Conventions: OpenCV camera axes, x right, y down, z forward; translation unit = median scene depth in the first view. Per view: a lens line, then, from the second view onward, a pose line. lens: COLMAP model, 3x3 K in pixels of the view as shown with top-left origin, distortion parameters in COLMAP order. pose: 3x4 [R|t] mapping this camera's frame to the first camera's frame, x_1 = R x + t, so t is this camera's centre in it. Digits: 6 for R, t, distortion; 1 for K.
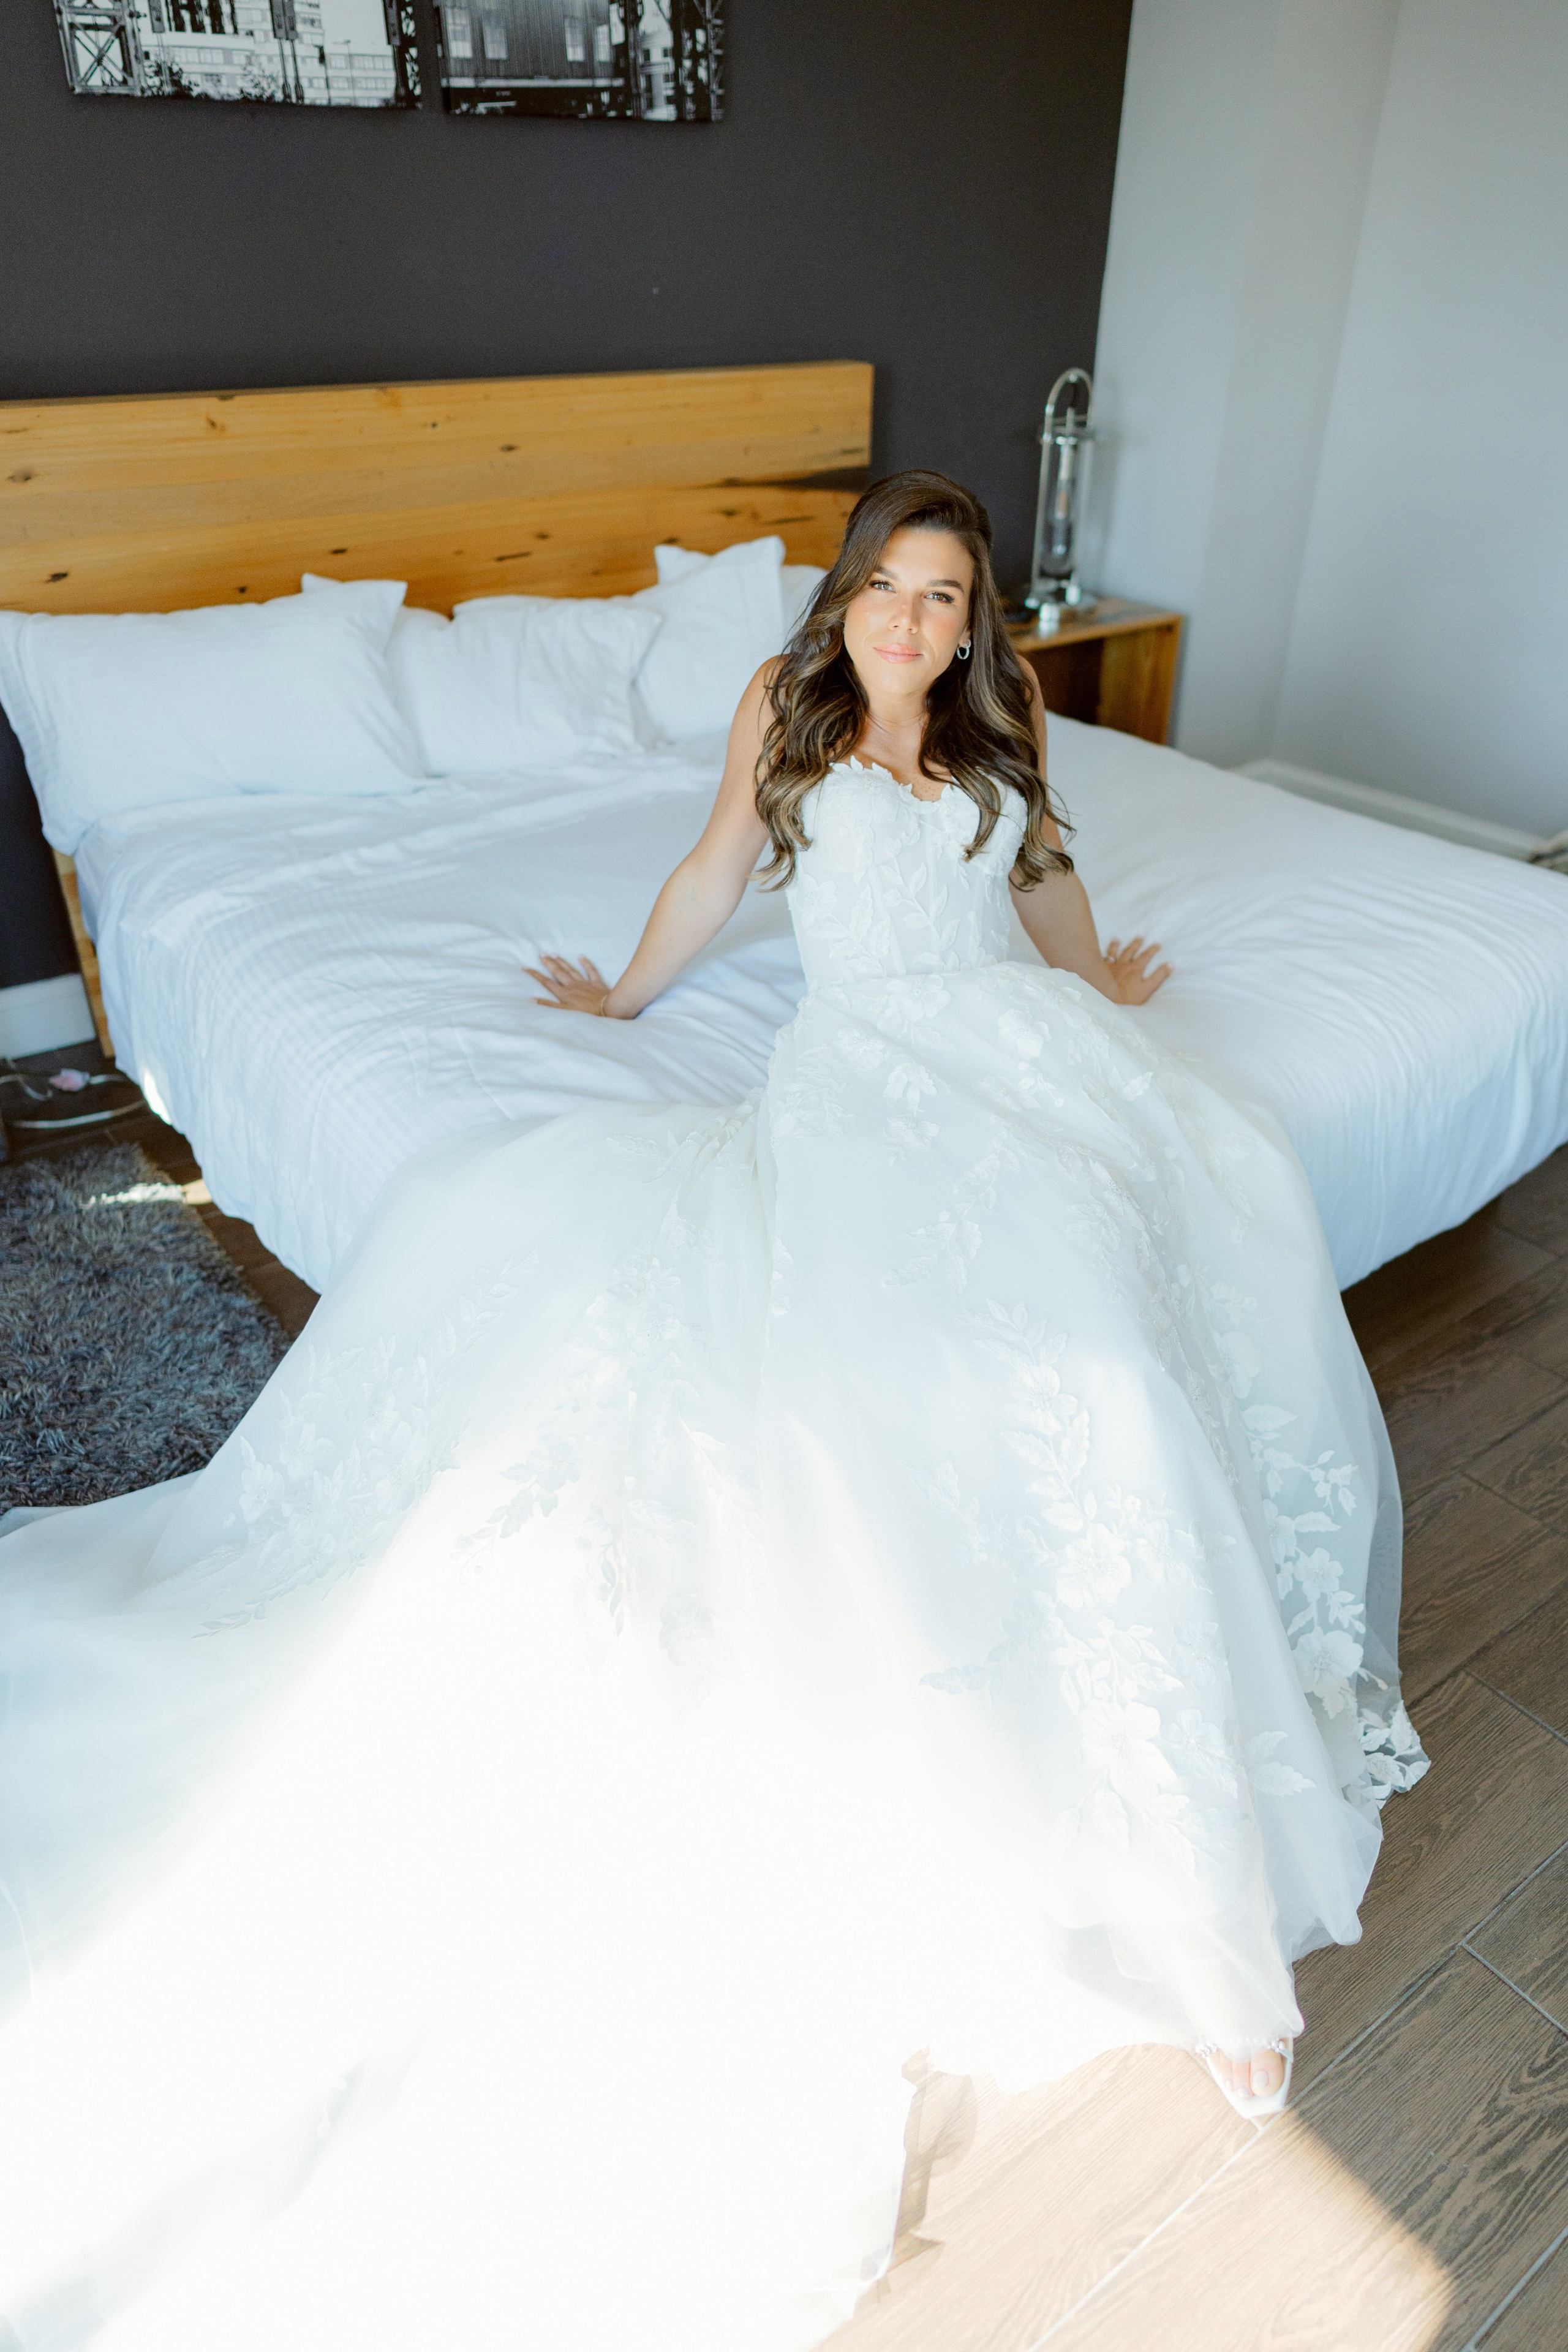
lens RADIAL K [[1566.1, 0, 784.0], [0, 1566.1, 1176.0], [0, 0, 1]] dist [-0.003840, 0.003066]
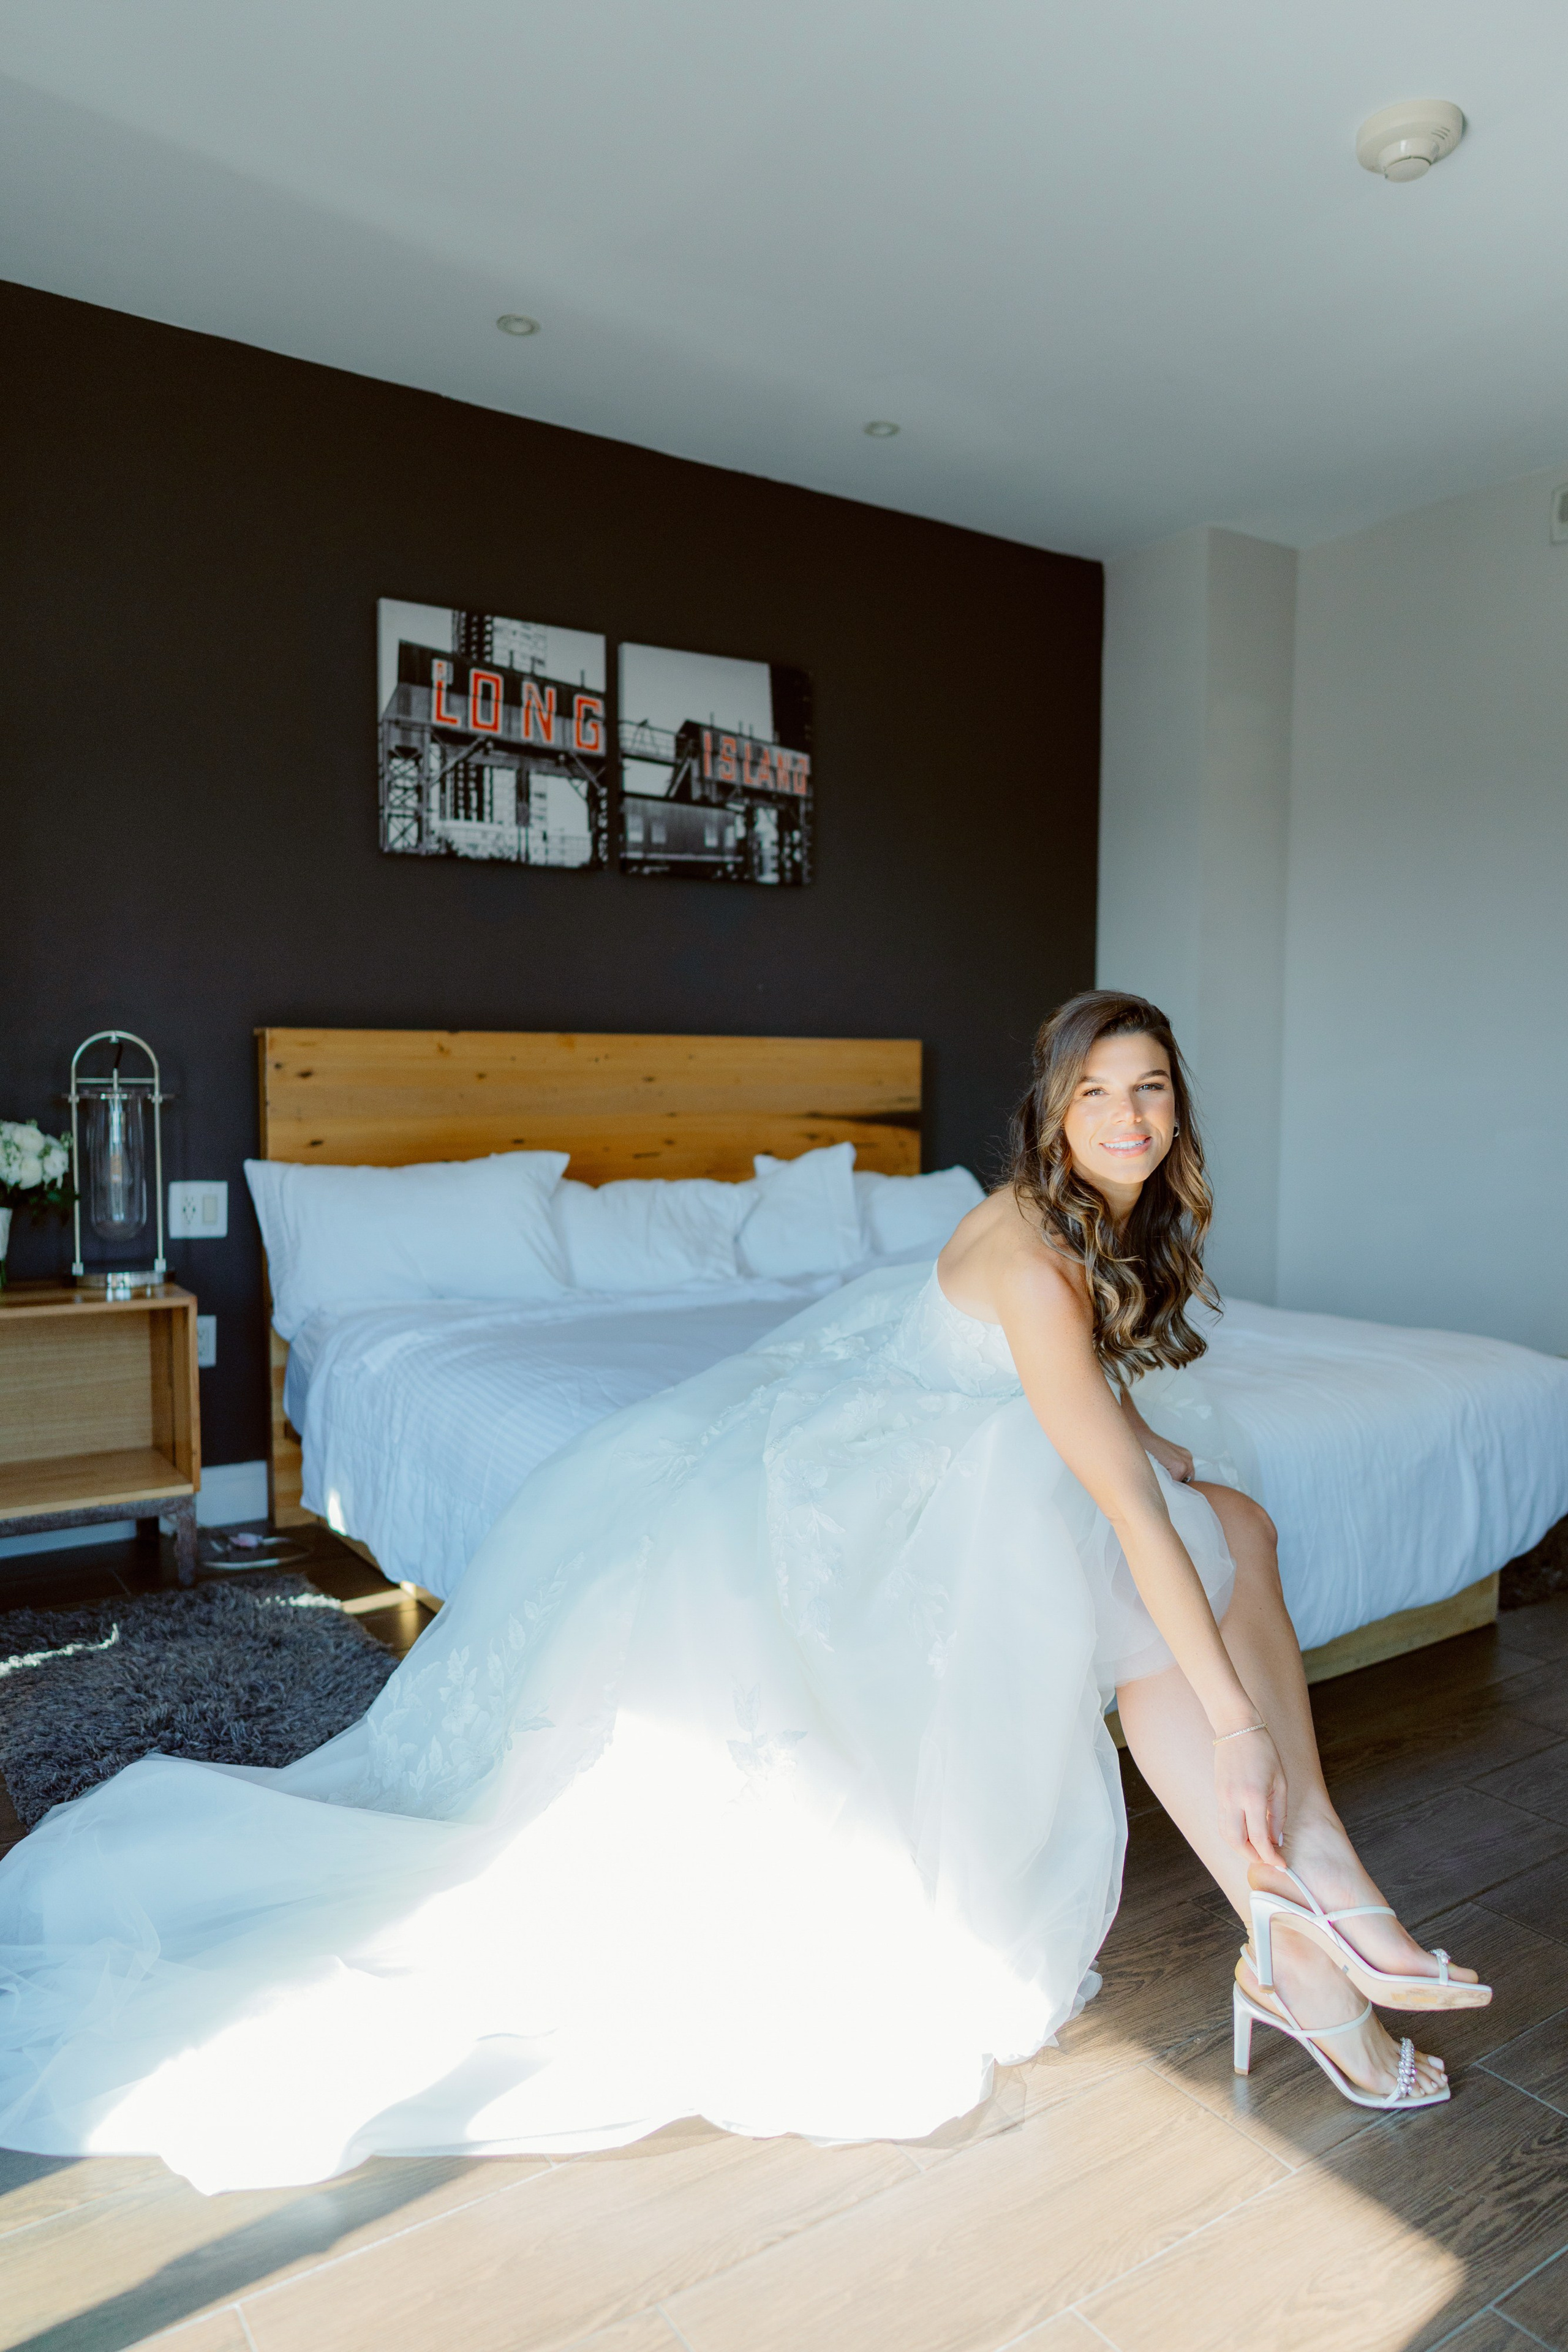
lens RADIAL K [[1566.1, 0, 784.0], [0, 1566.1, 1176.0], [0, 0, 1]] dist [-0.003840, 0.003066]
pose [[0.999131, -0.001277, -0.041655, -0.005473], [-0.018087, 0.887195, -0.461040, 0.259033], [0.037545, 0.461393, 0.886401, -0.168509]]
